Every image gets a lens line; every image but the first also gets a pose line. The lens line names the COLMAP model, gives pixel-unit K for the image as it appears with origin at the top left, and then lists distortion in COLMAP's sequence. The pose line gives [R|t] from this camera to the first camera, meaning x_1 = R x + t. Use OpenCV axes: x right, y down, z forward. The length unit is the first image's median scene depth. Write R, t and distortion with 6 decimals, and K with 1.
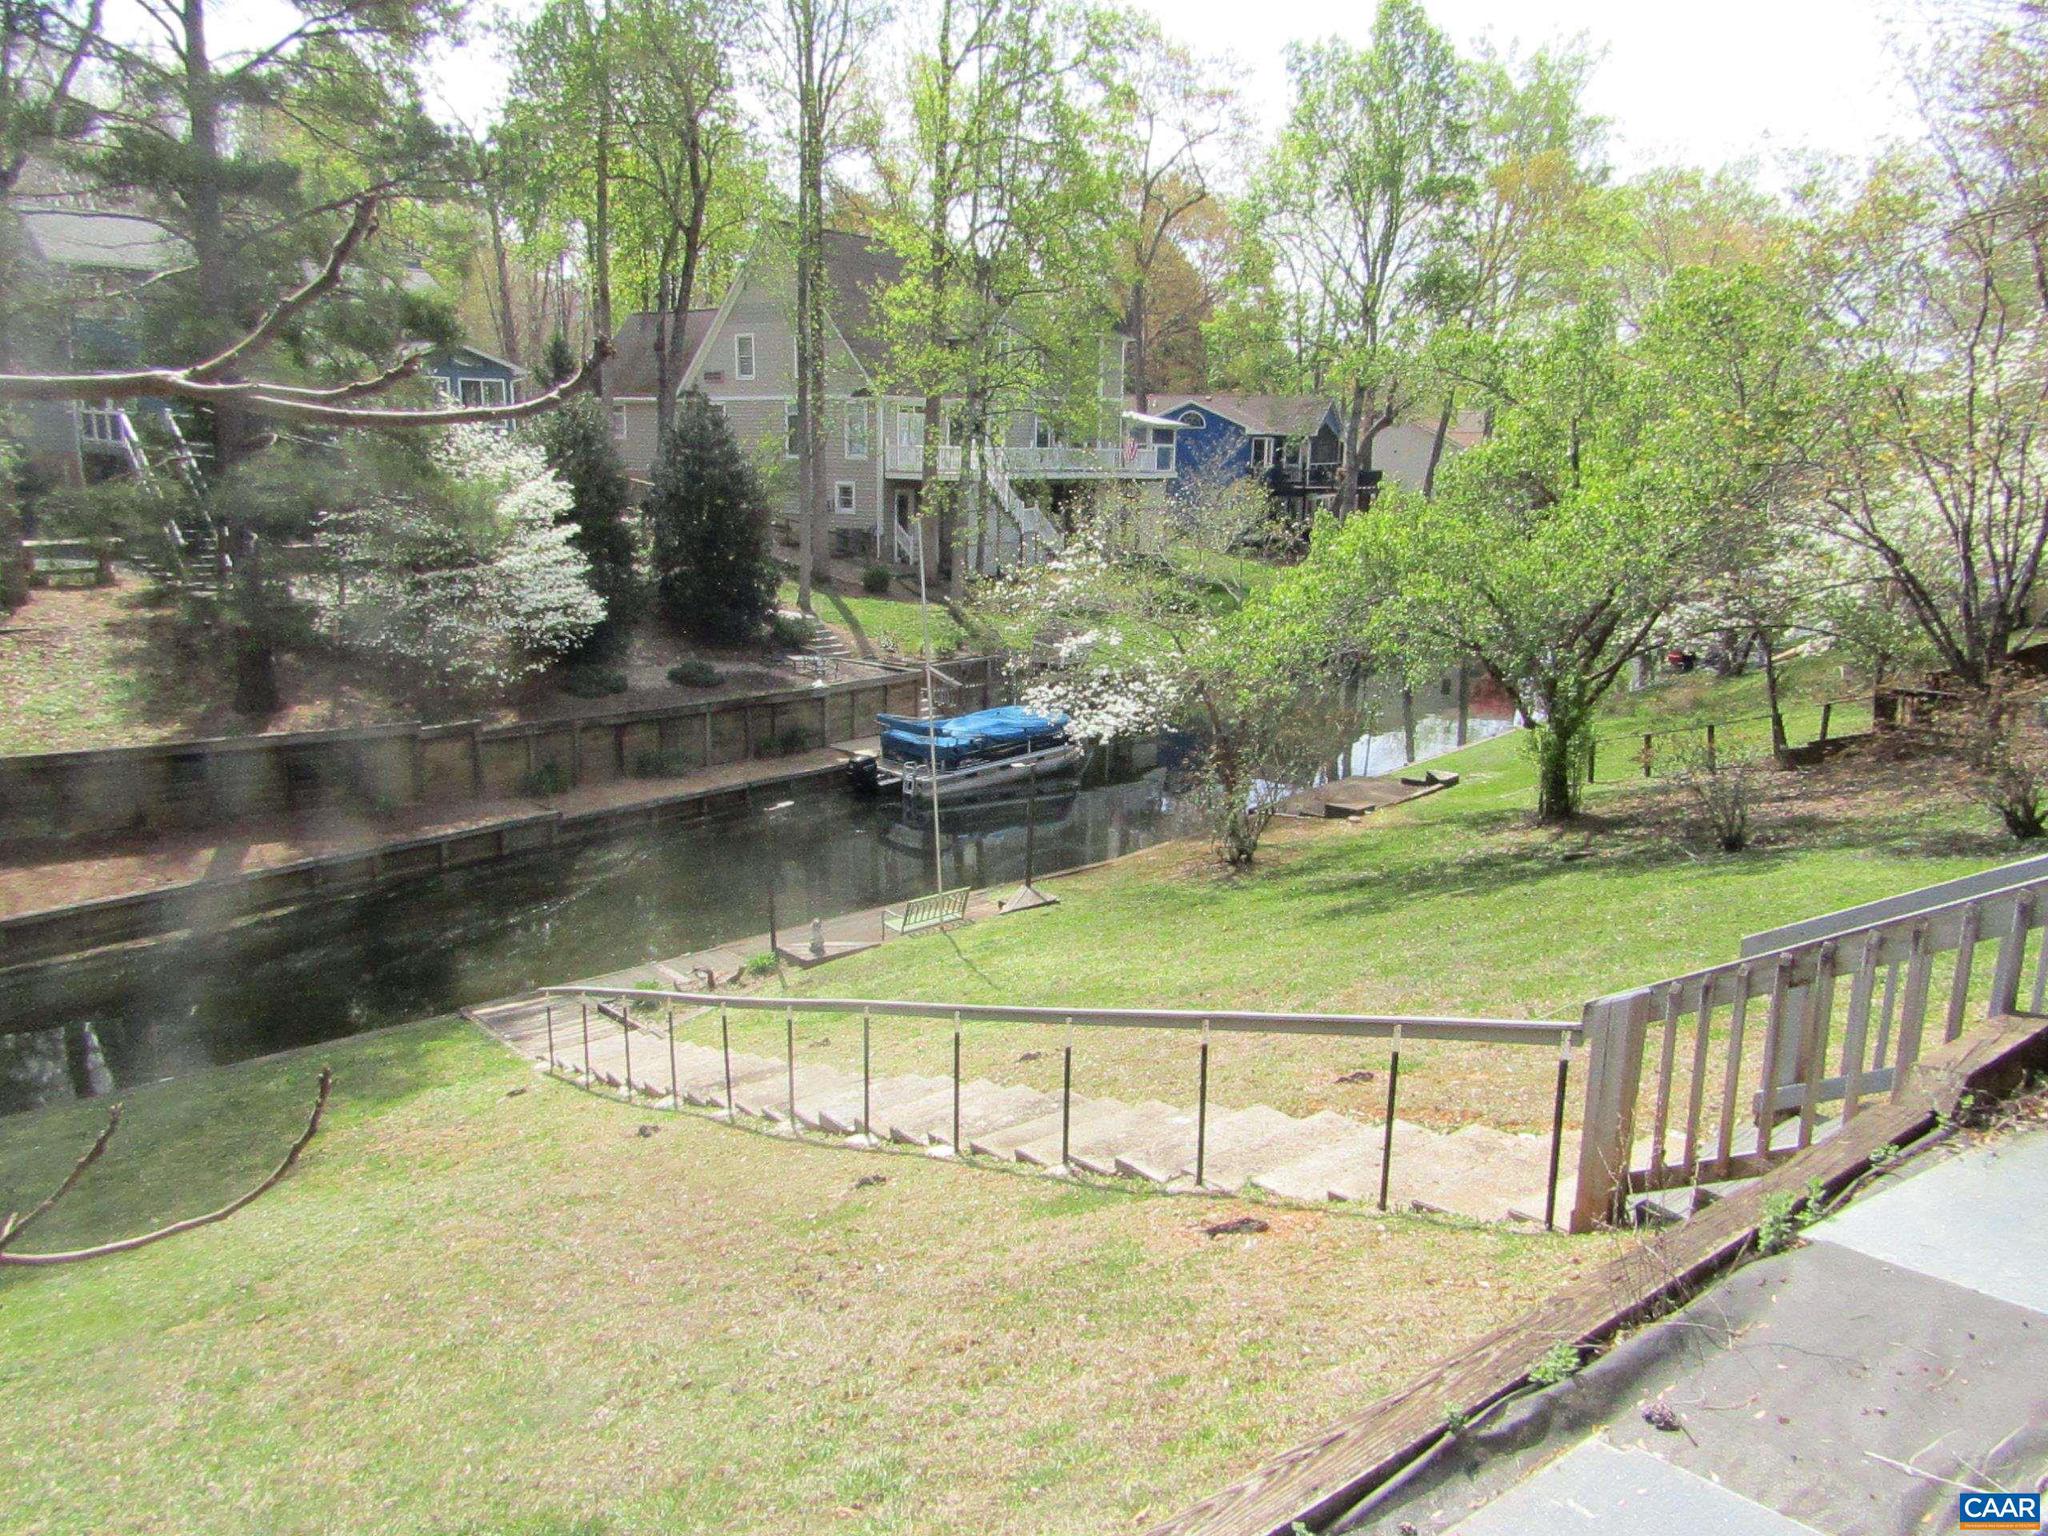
lens RADIAL K [[1450.6, 0, 1024.0], [0, 1450.6, 768.0], [0, 0, 1]] dist [-0.011662, 0.000862]
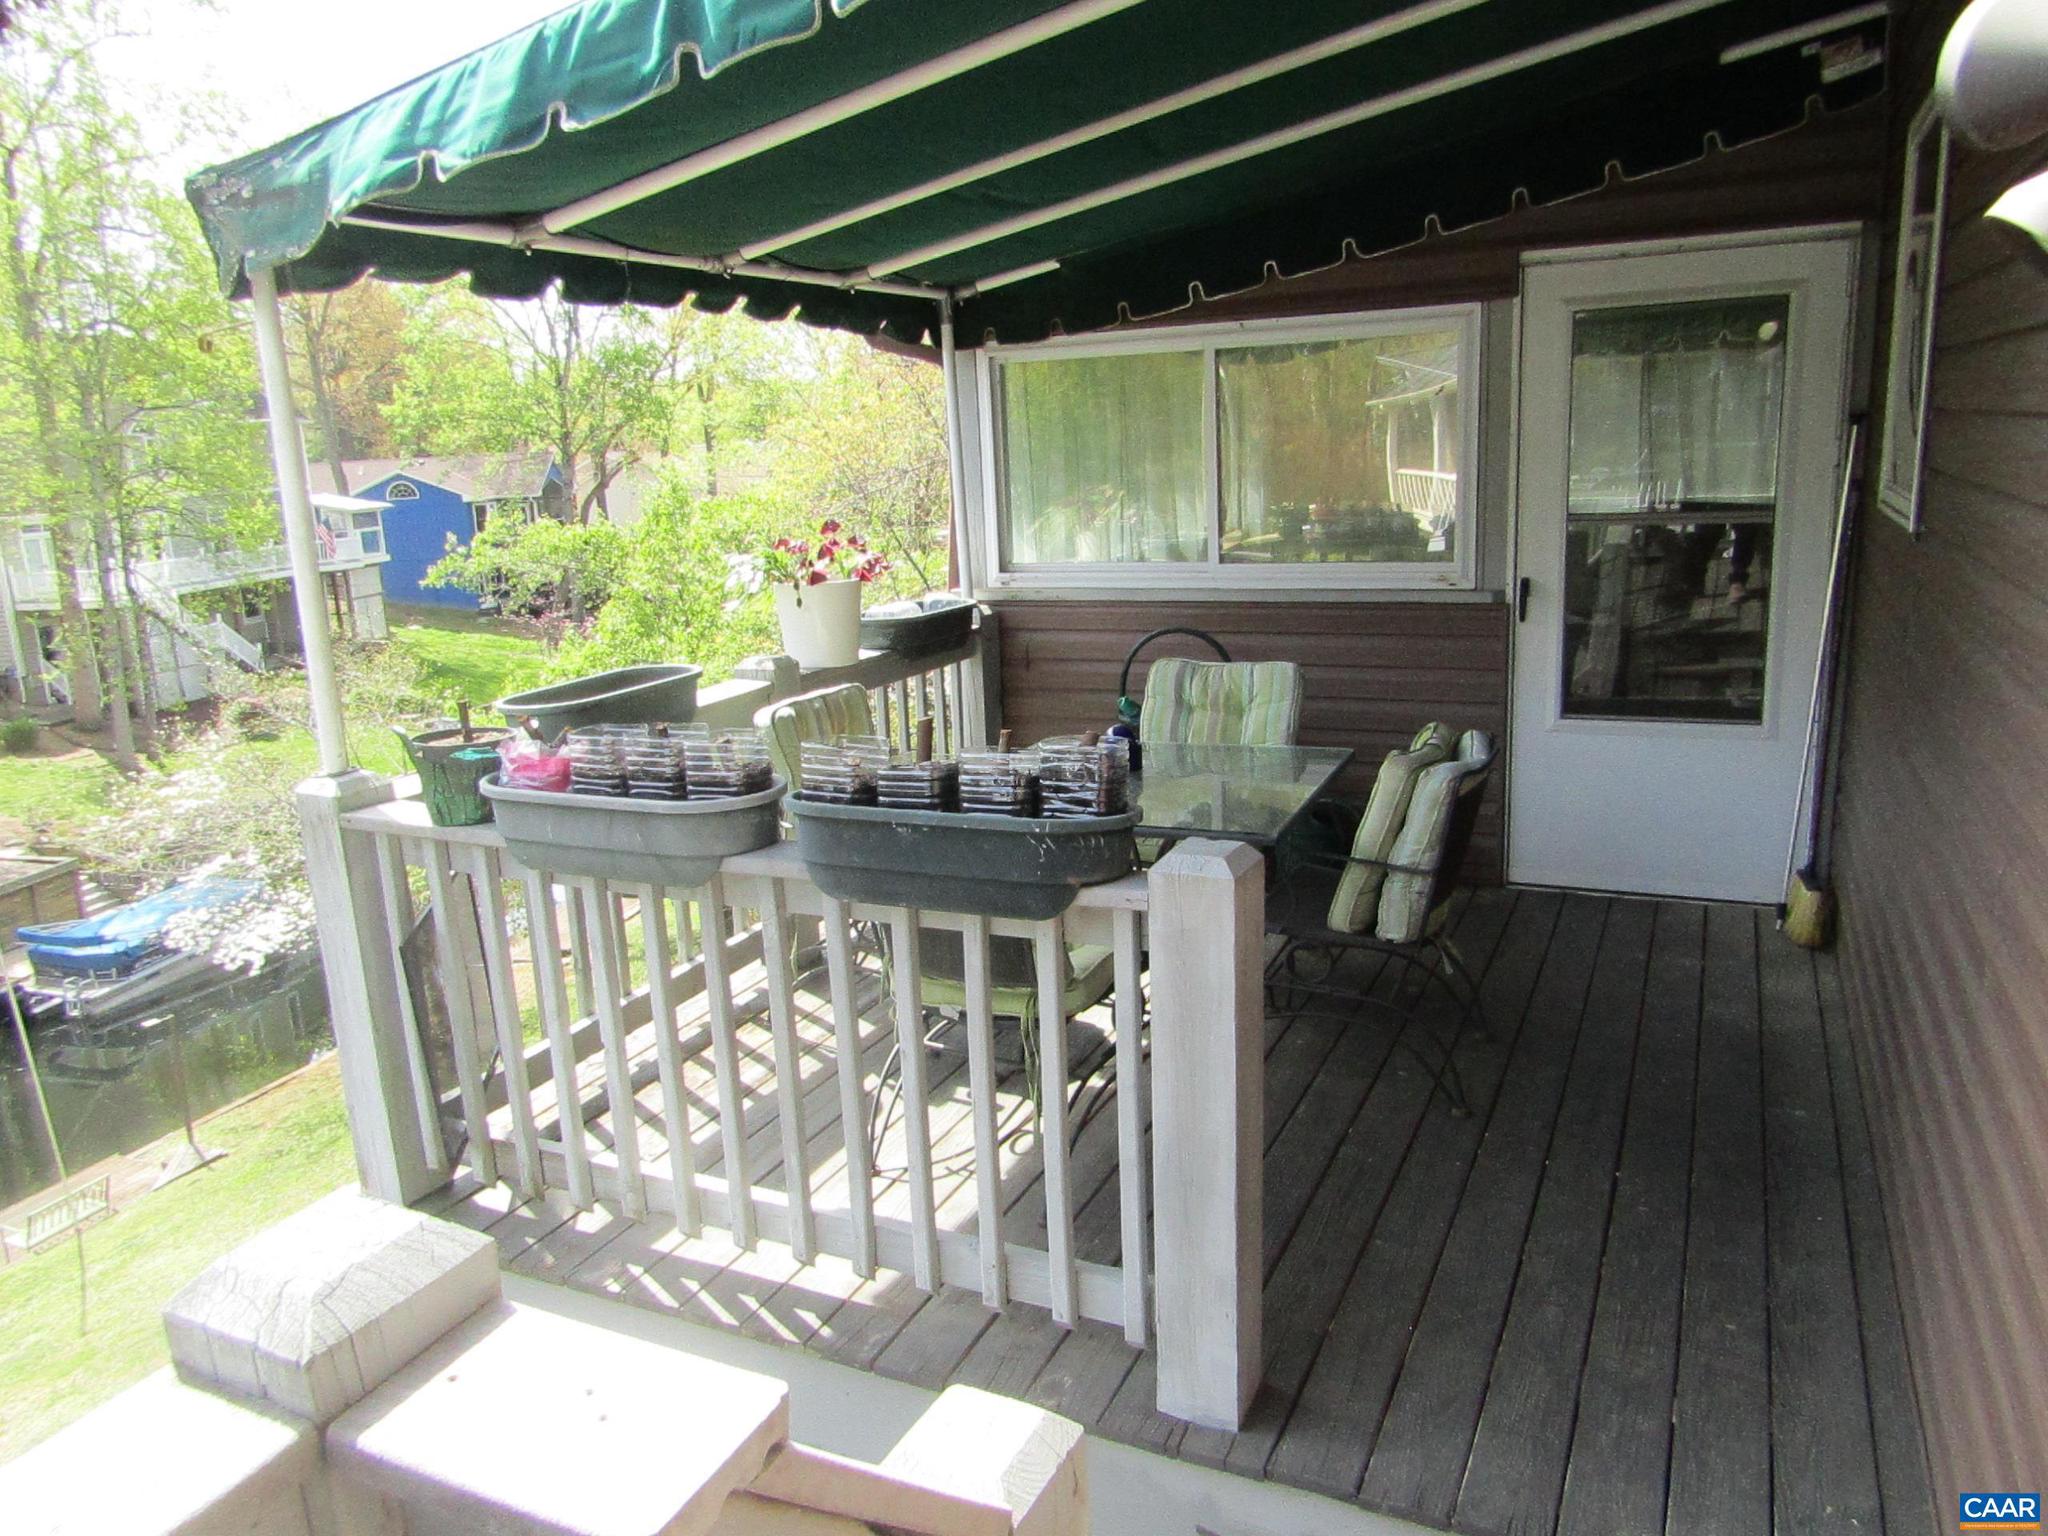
lens RADIAL K [[1450.6, 0, 1024.0], [0, 1450.6, 768.0], [0, 0, 1]] dist [-0.011662, 0.000862]
pose [[0.885957, -0.160088, 0.435261, 0.080755], [0.158828, 0.986514, 0.039550, -0.077670], [-0.435723, 0.034092, 0.899435, -0.059310]]
